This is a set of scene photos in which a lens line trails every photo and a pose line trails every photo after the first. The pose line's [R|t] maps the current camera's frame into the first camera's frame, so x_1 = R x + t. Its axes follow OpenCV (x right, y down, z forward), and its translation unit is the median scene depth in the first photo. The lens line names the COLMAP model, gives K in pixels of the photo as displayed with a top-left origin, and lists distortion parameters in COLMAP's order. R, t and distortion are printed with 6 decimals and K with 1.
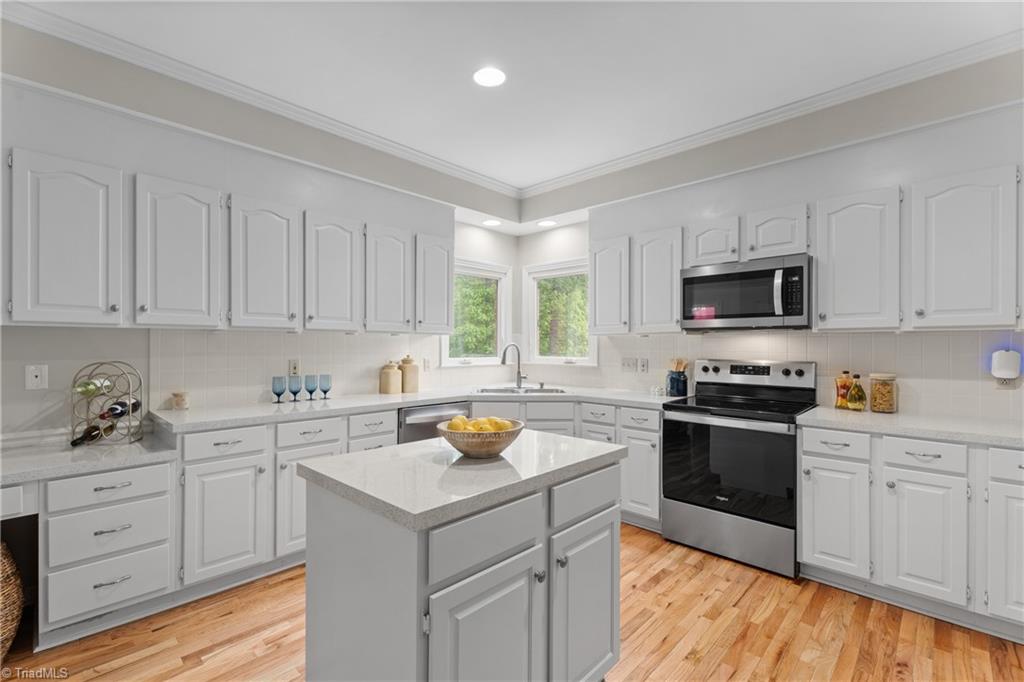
lens RADIAL K [[453.4, 0, 515.4], [0, 453.4, 344.6], [0, 0, 1]] dist [-0.000547, -0.000797]
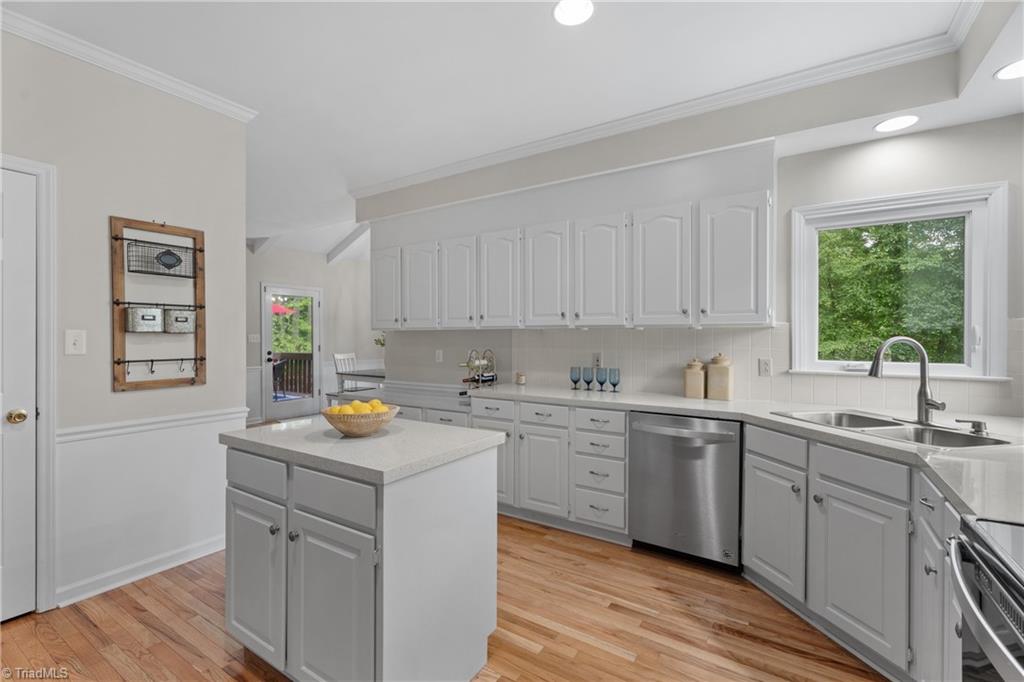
lens RADIAL K [[453.4, 0, 510.0], [0, 453.4, 339.7], [0, 0, 1]] dist [-0.000547, -0.000797]
pose [[0.179758, -0.001398, -0.983710, 0.578569], [-0.002921, 0.999994, -0.001954, 0.002782], [0.983706, 0.003224, 0.179753, 0.597674]]
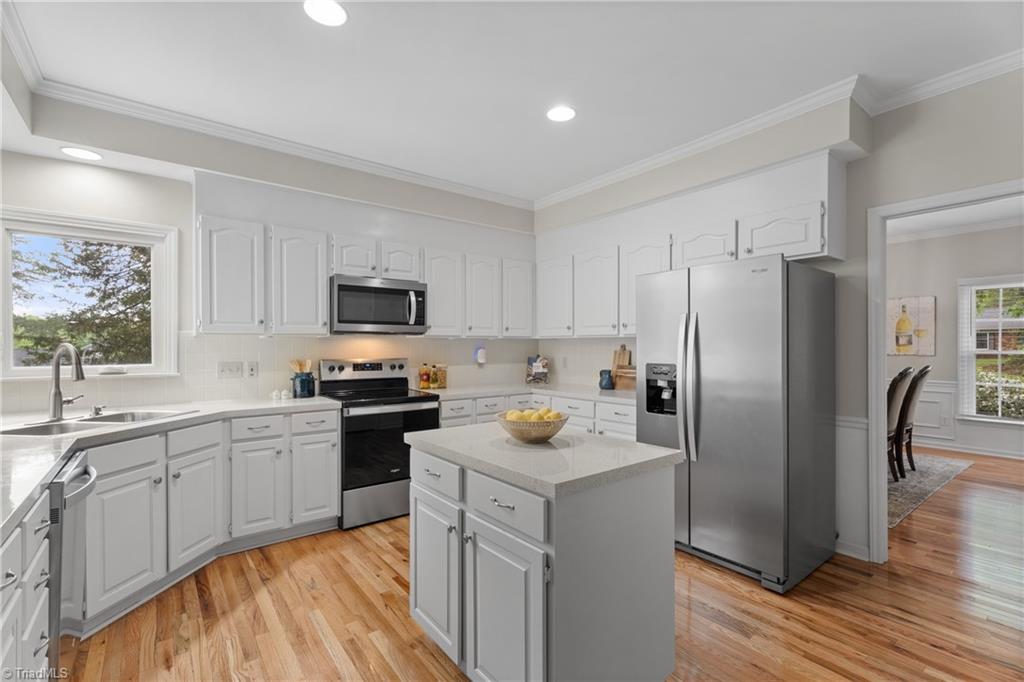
lens RADIAL K [[453.4, 0, 508.4], [0, 453.4, 344.5], [0, 0, 1]] dist [-0.000547, -0.000797]
pose [[0.155457, 0.001380, 0.987842, -0.643786], [0.001406, 0.999998, -0.001618, -0.001426], [-0.987842, 0.001641, 0.155454, 0.449535]]
